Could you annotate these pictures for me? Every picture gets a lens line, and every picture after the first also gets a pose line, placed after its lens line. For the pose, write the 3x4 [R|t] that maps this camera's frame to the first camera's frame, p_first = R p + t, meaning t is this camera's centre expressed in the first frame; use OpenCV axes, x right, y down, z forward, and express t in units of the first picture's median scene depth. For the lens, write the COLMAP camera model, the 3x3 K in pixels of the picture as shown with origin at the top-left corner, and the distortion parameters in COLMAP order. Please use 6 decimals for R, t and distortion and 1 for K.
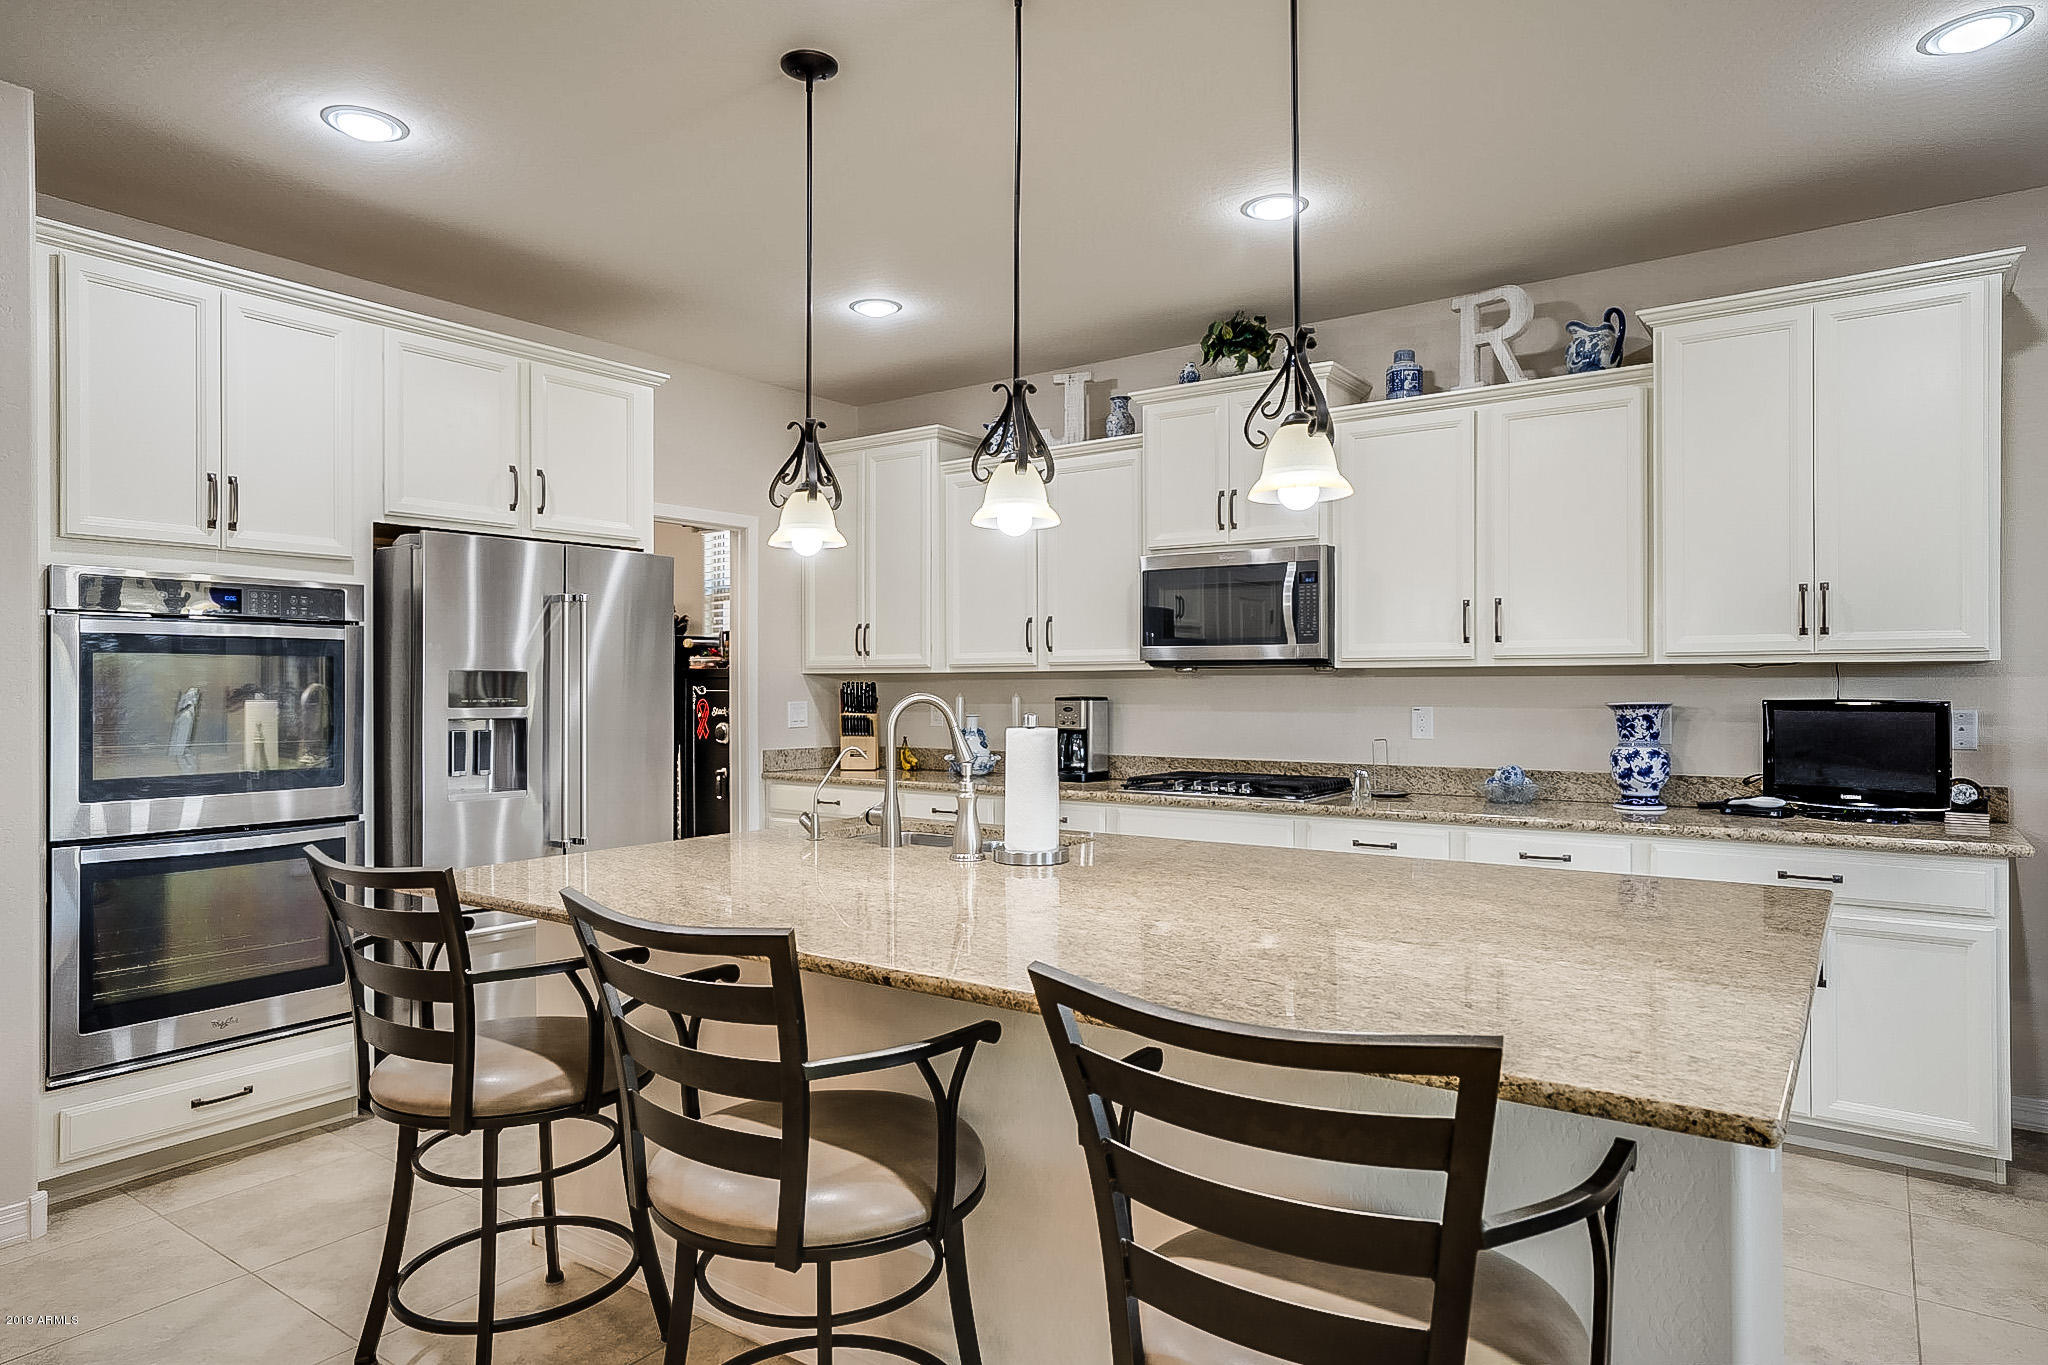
lens RADIAL K [[1220.9, 0, 1013.9], [0, 1220.9, 681.8], [0, 0, 1]] dist [-0.001411, 0.001355]
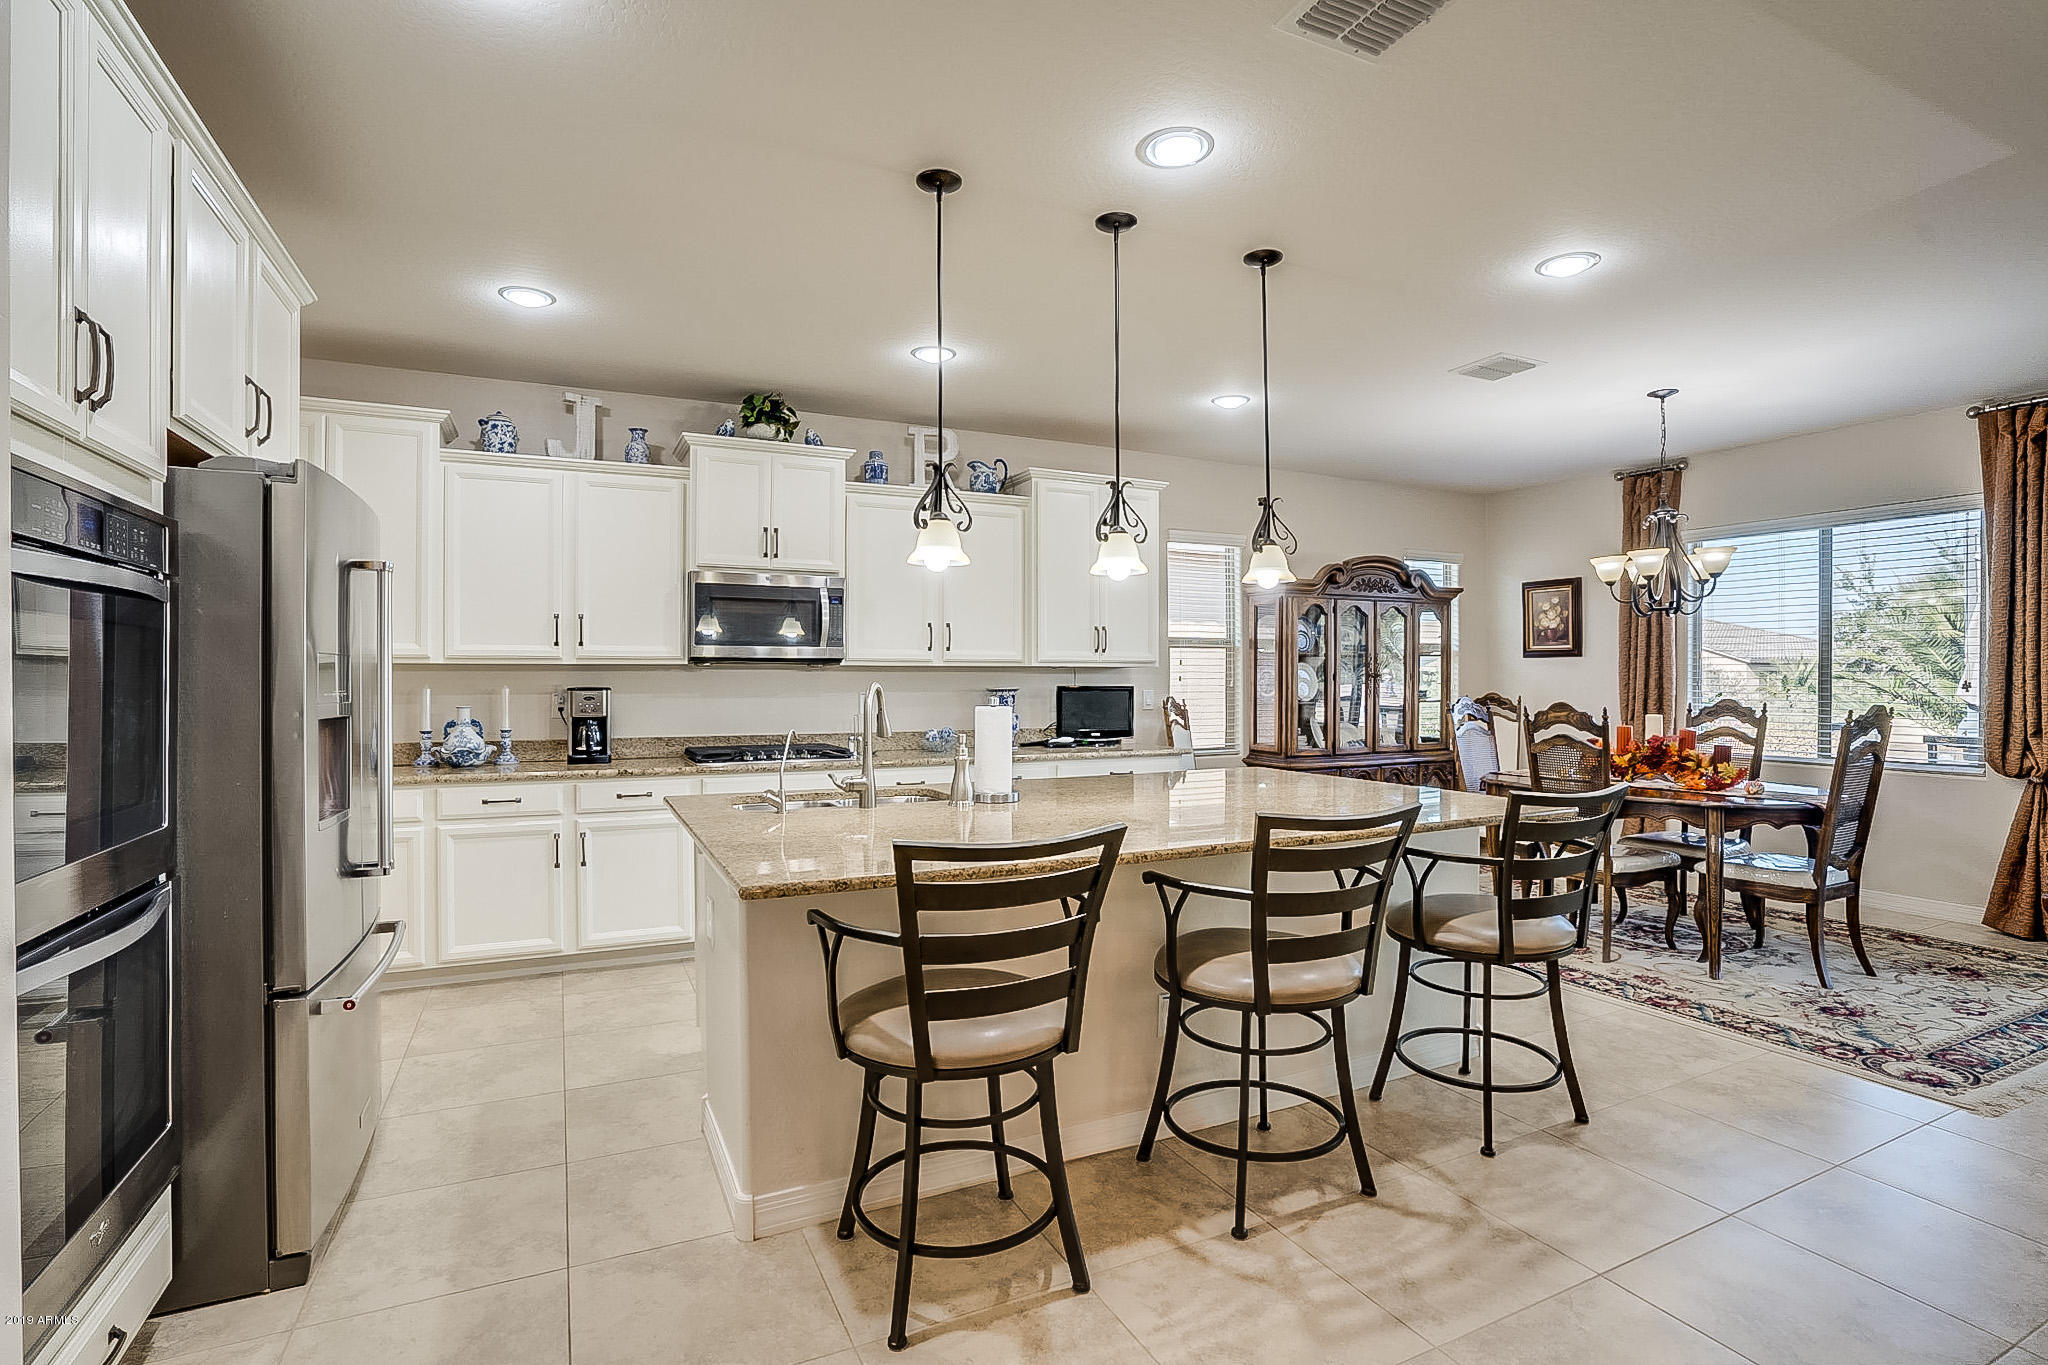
lens RADIAL K [[965.1, 0, 1012.1], [0, 965.1, 684.5], [0, 0, 1]] dist [-0.057827, 0.020810]
pose [[0.489362, -0.002625, 0.872077, -0.626818], [-0.002537, 0.999987, 0.004434, 0.005461], [-0.872077, -0.004382, 0.489349, 0.292713]]
